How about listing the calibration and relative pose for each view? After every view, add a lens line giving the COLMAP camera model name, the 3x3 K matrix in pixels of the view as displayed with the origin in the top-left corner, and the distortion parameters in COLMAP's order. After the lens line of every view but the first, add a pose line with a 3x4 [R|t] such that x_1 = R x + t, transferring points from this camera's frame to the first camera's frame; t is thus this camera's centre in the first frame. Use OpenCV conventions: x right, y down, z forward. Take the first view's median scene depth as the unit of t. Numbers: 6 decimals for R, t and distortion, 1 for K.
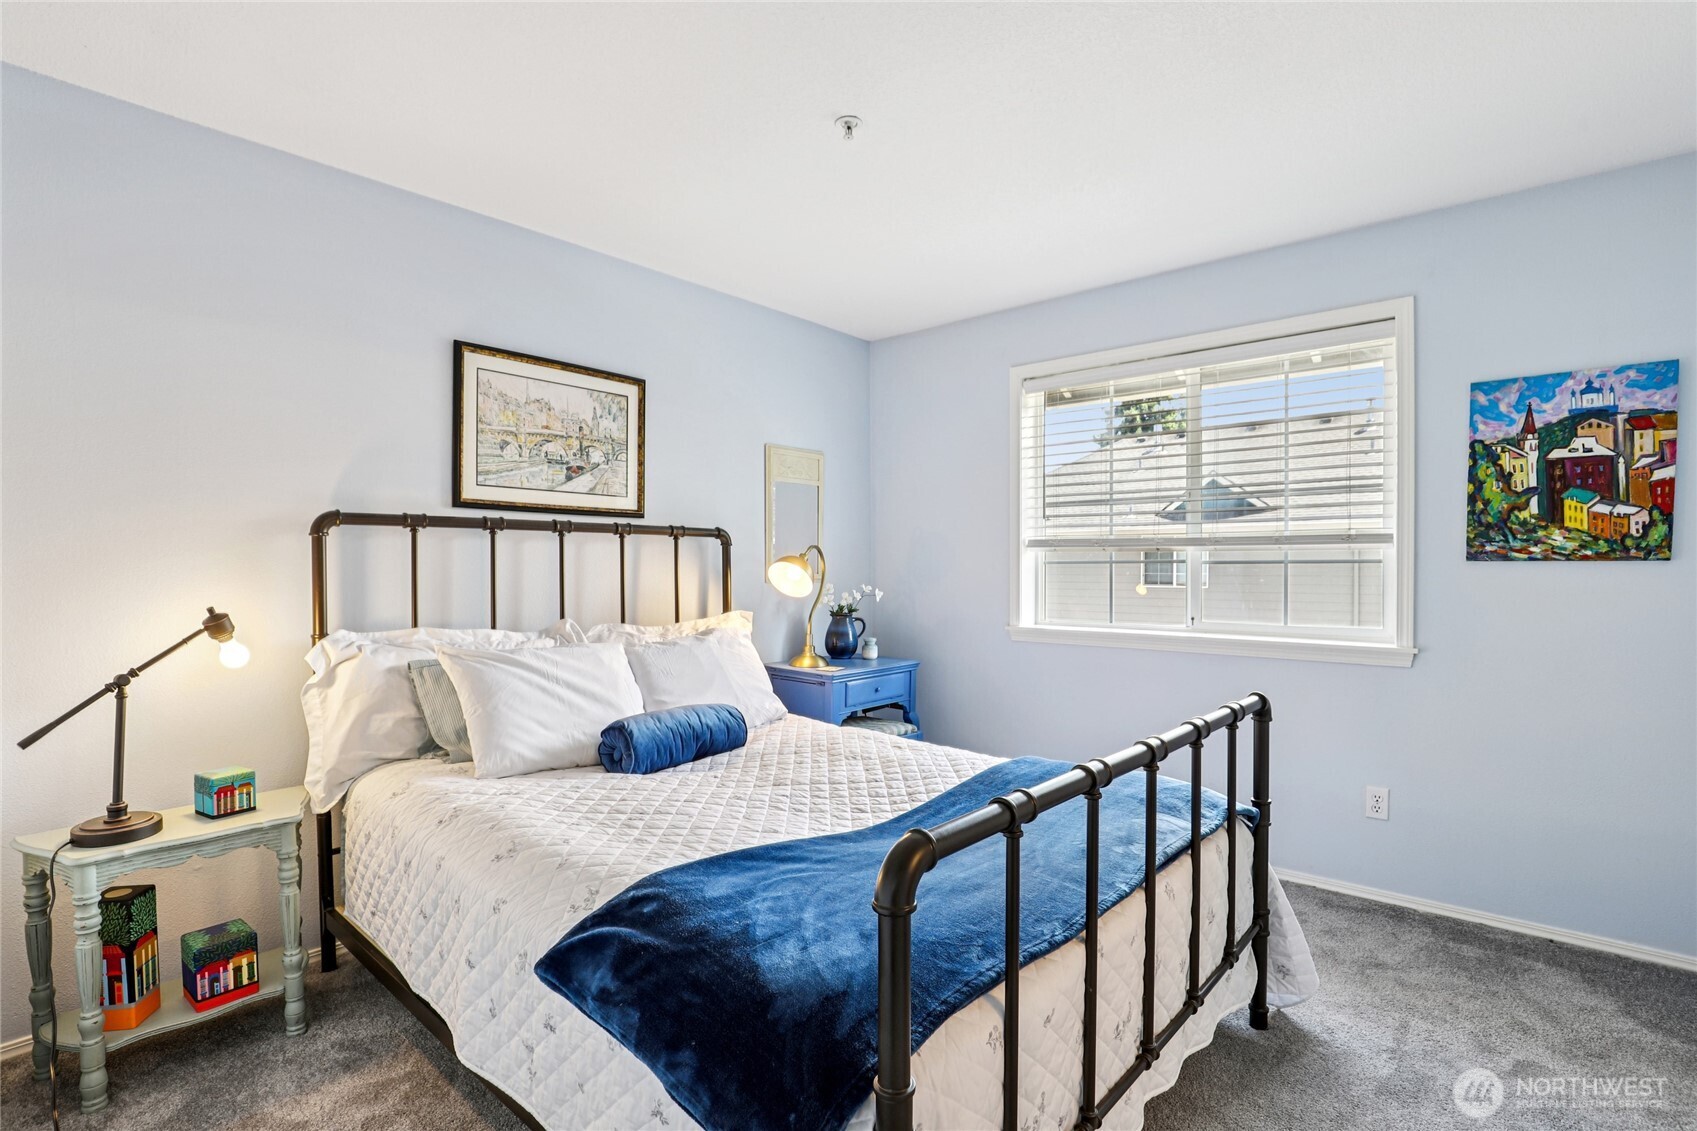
lens RADIAL K [[799.9, 0, 820.3], [0, 799.9, 574.9], [0, 0, 1]] dist [-0.033939, 0.004211]
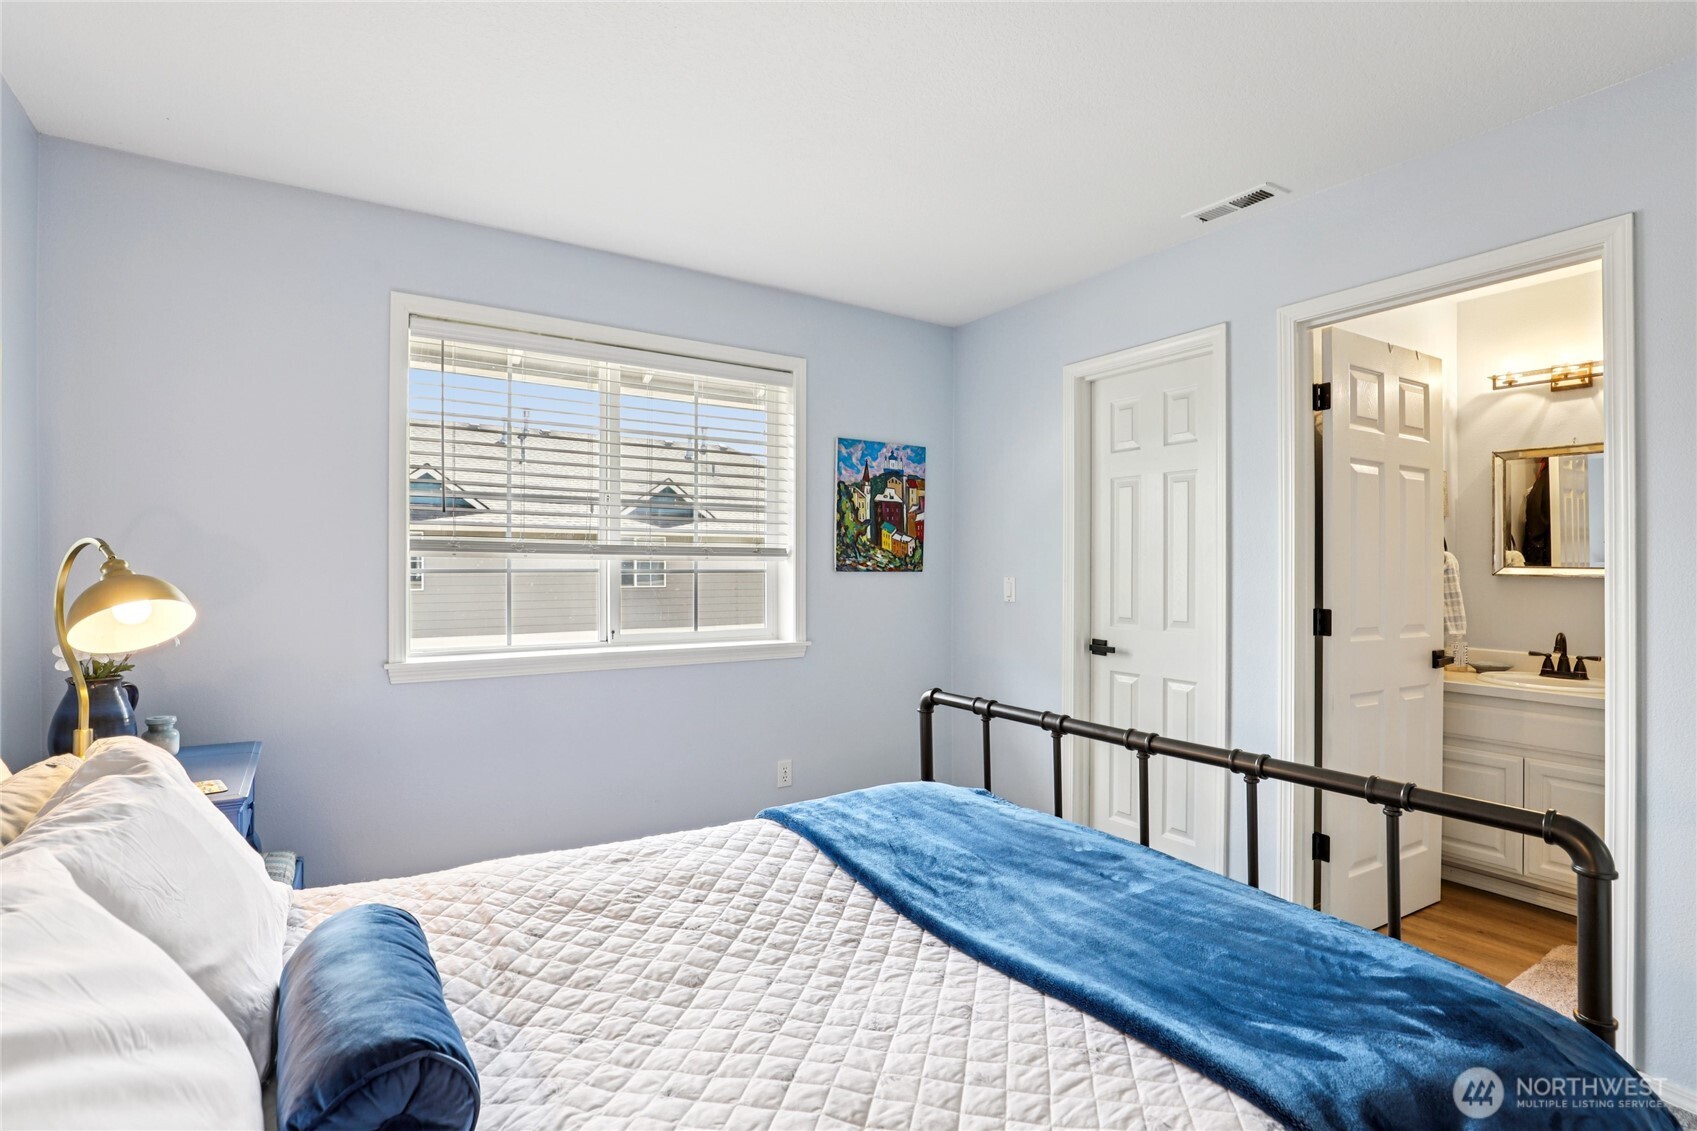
lens RADIAL K [[799.9, 0, 860.4], [0, 799.9, 568.3], [0, 0, 1]] dist [-0.033939, 0.004211]
pose [[0.239944, -0.000819, 0.970786, -0.500916], [0.006188, 0.999981, -0.000686, -0.023329], [-0.970767, 0.006171, 0.239944, 0.668986]]
